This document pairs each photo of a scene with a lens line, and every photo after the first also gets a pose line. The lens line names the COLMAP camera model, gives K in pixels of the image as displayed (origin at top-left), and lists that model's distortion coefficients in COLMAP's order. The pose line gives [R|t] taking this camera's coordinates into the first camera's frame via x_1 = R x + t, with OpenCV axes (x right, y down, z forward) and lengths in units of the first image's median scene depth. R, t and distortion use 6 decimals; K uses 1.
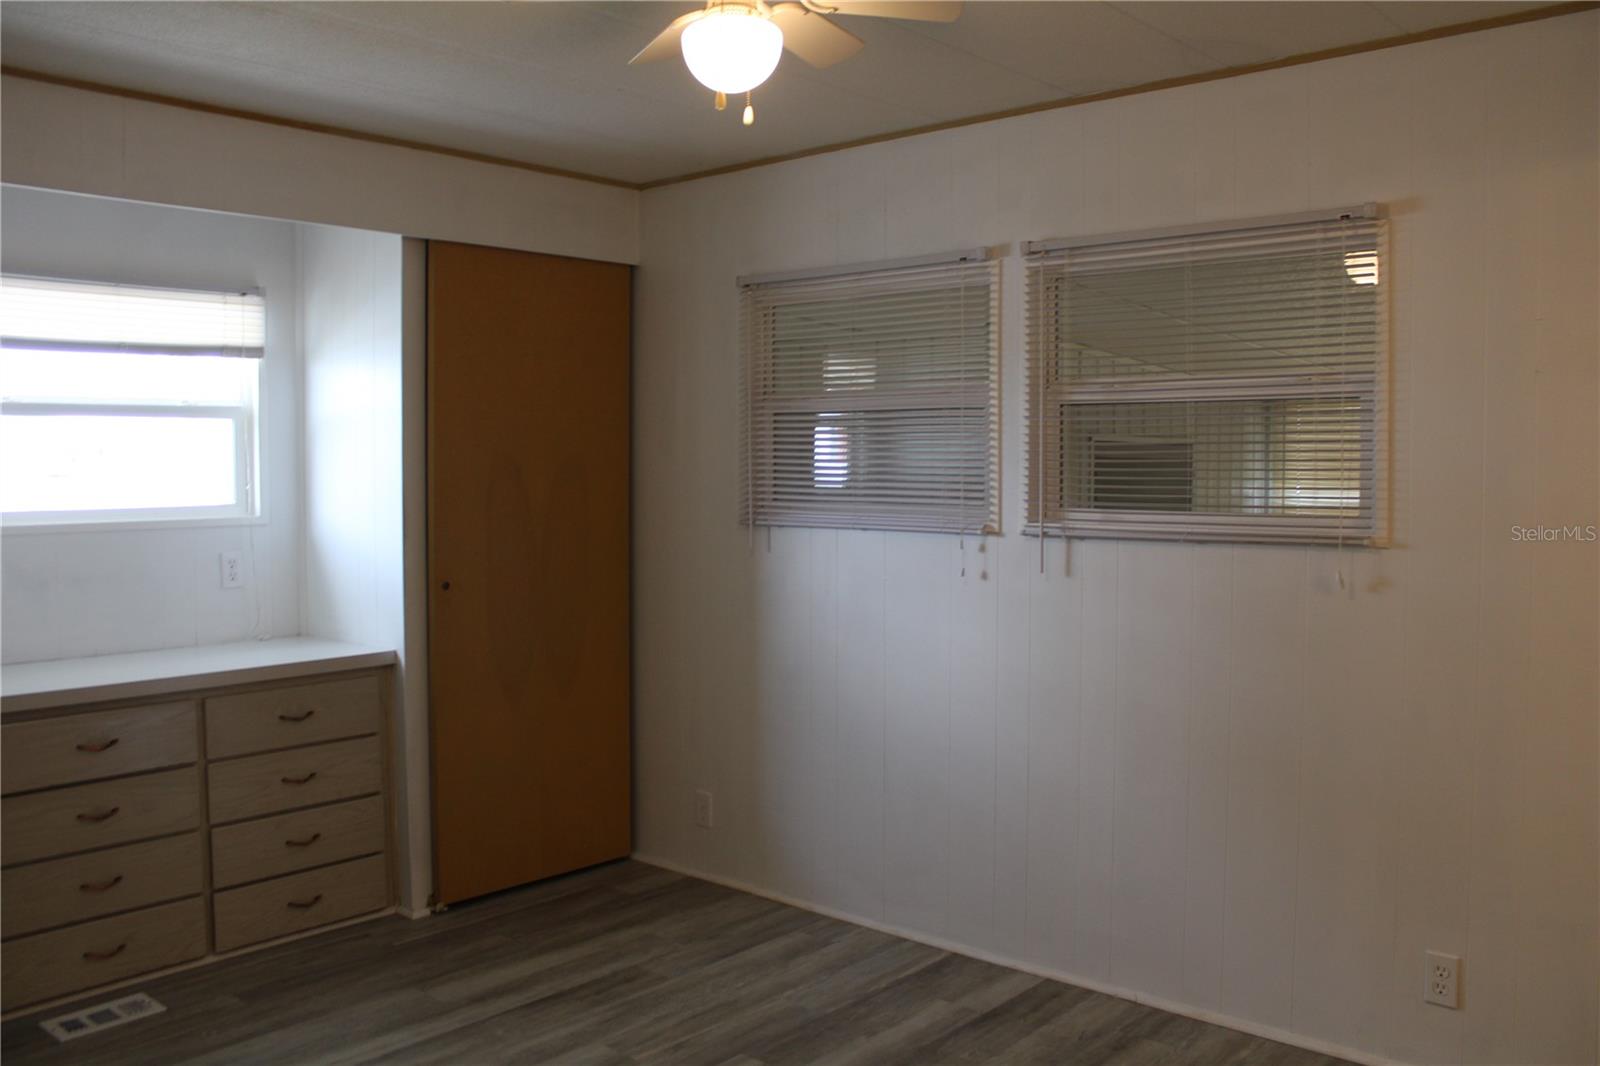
lens RADIAL K [[1348.4, 0, 806.0], [0, 1348.4, 517.6], [0, 0, 1]] dist [-0.151765, 0.128833]
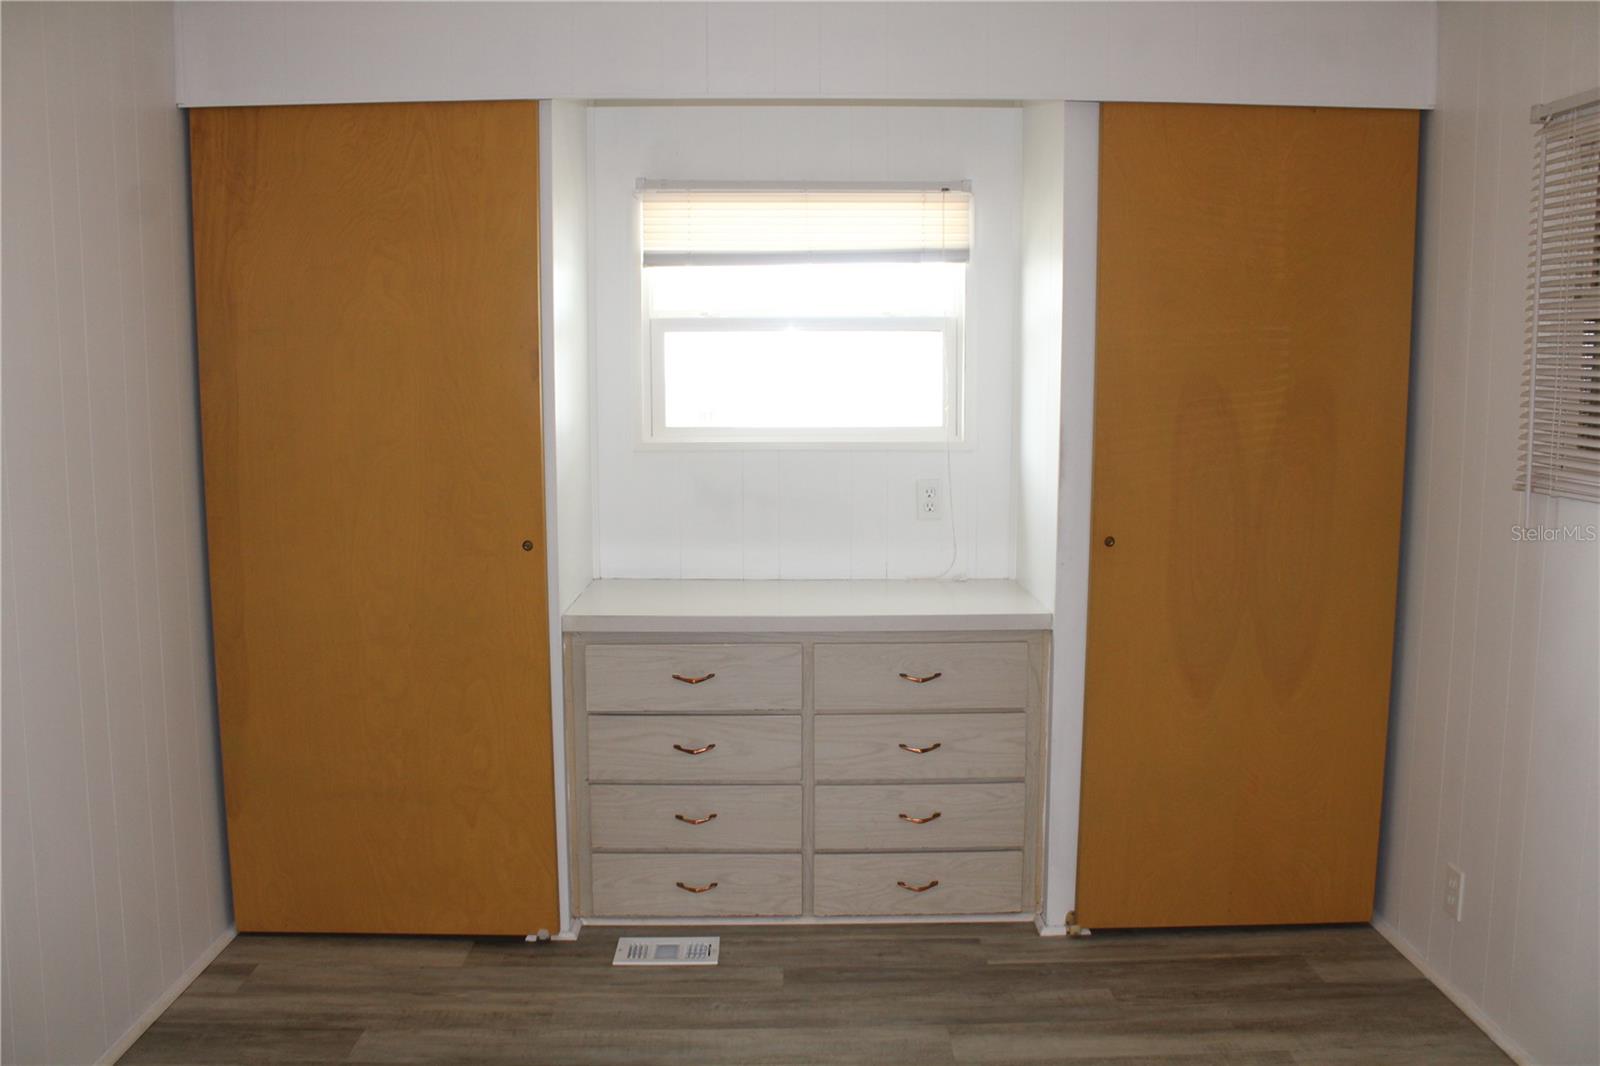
lens RADIAL K [[1348.4, 0, 801.8], [0, 1348.4, 524.5], [0, 0, 1]] dist [-0.151765, 0.128833]
pose [[0.677523, 0.088461, -0.730163, 0.192017], [-0.034583, 0.995474, 0.088514, -0.023898], [0.734688, -0.034719, 0.677516, 0.334843]]
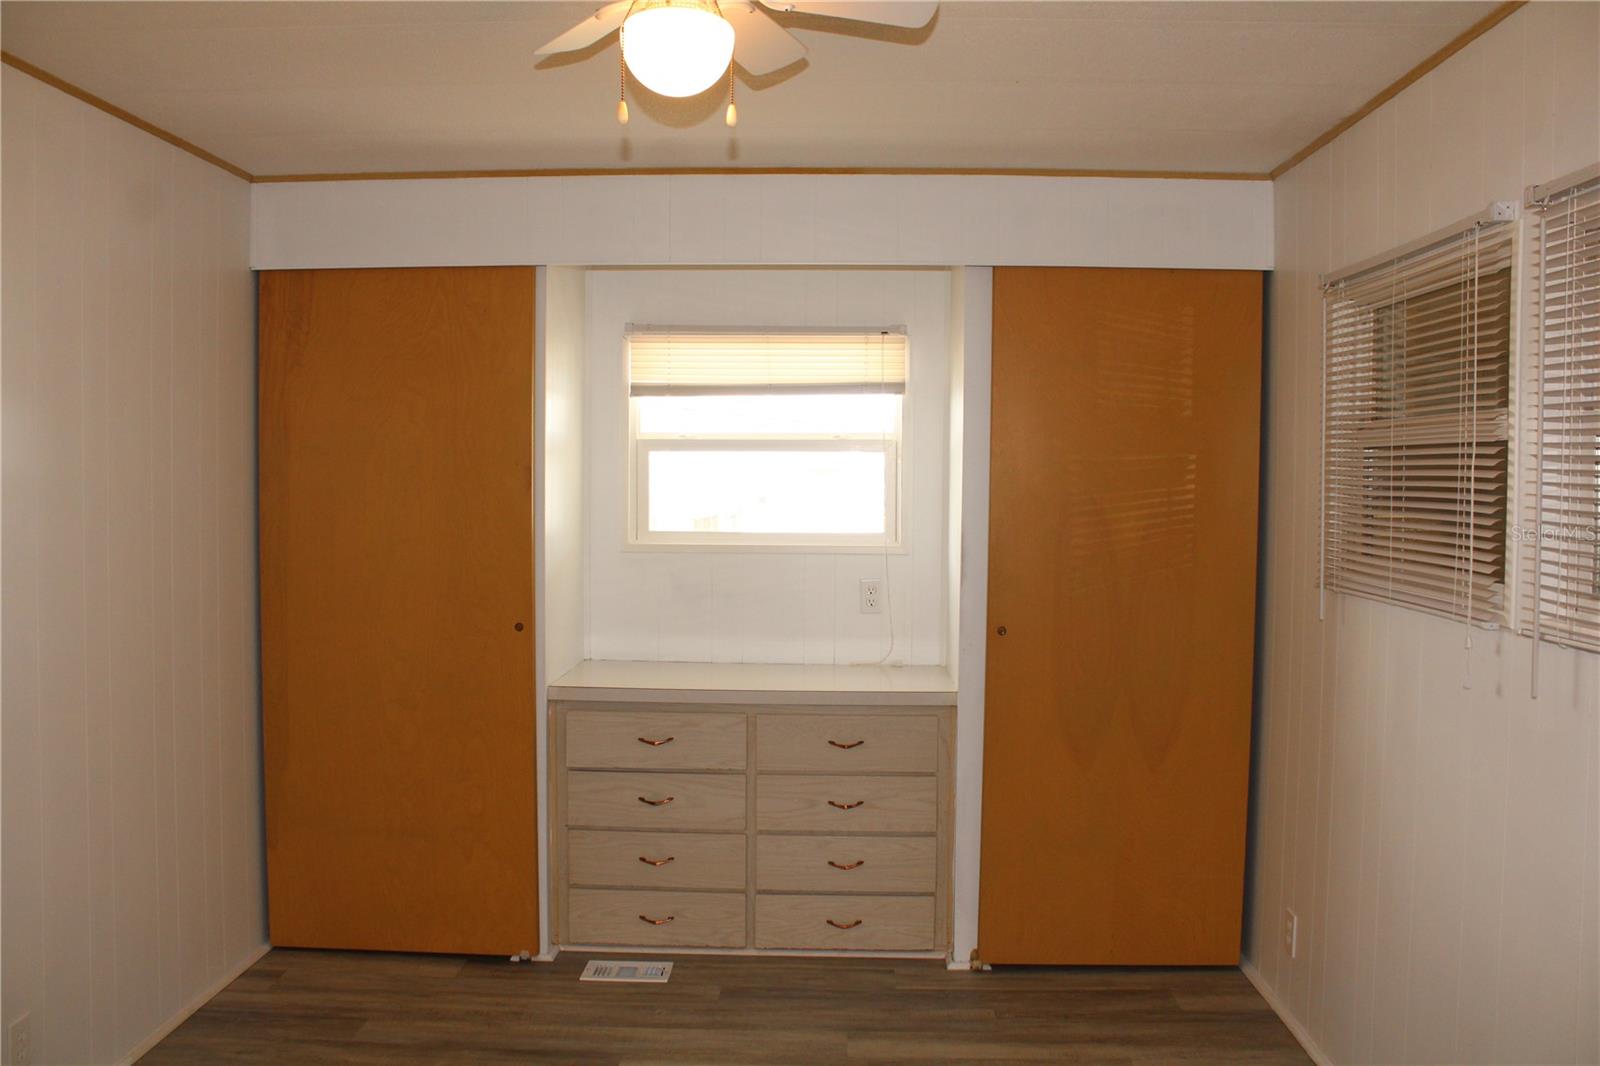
lens RADIAL K [[1348.4, 0, 800.4], [0, 1348.4, 520.3], [0, 0, 1]] dist [-0.151765, 0.128833]
pose [[0.641254, 0.035262, -0.766518, 0.375410], [-0.044413, 0.998974, 0.008801, -0.029929], [0.766042, 0.028400, 0.642162, 0.285022]]
